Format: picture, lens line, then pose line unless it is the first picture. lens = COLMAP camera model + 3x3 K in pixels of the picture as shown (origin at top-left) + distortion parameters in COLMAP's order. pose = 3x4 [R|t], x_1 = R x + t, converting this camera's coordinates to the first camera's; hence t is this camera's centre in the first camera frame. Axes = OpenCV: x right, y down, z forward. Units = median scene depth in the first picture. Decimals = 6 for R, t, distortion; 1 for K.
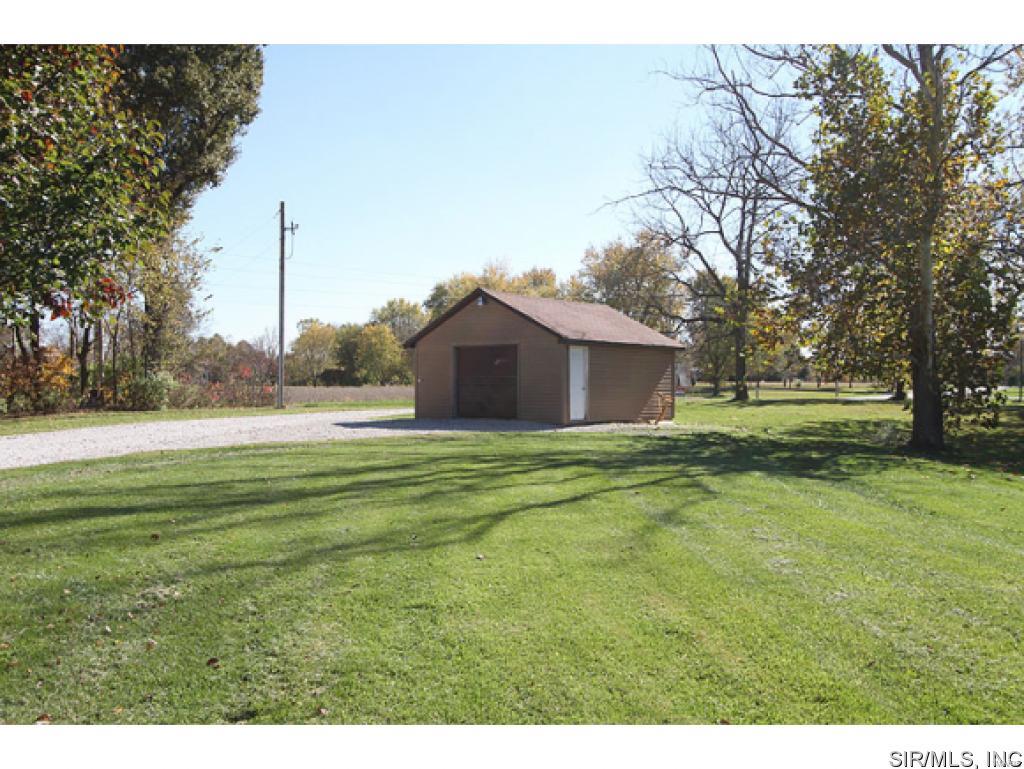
lens RADIAL K [[997.3, 0, 511.1], [0, 997.3, 385.1], [0, 0, 1]] dist [0.008820, 0.000000]
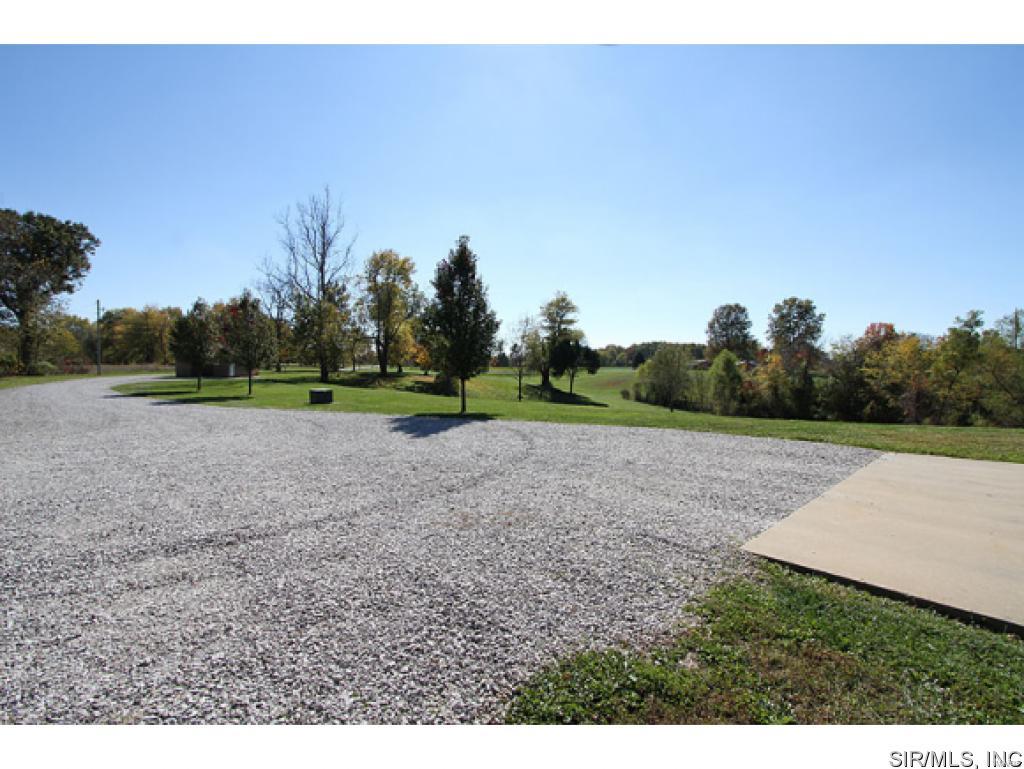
lens RADIAL K [[465.5, 0, 510.0], [0, 465.5, 383.2], [0, 0, 1]] dist [-0.012036, 0.000603]
pose [[0.772947, -0.020037, 0.634154, -0.215130], [-0.006453, 0.999201, 0.039436, -0.012729], [-0.634438, -0.034575, 0.772200, -0.941918]]
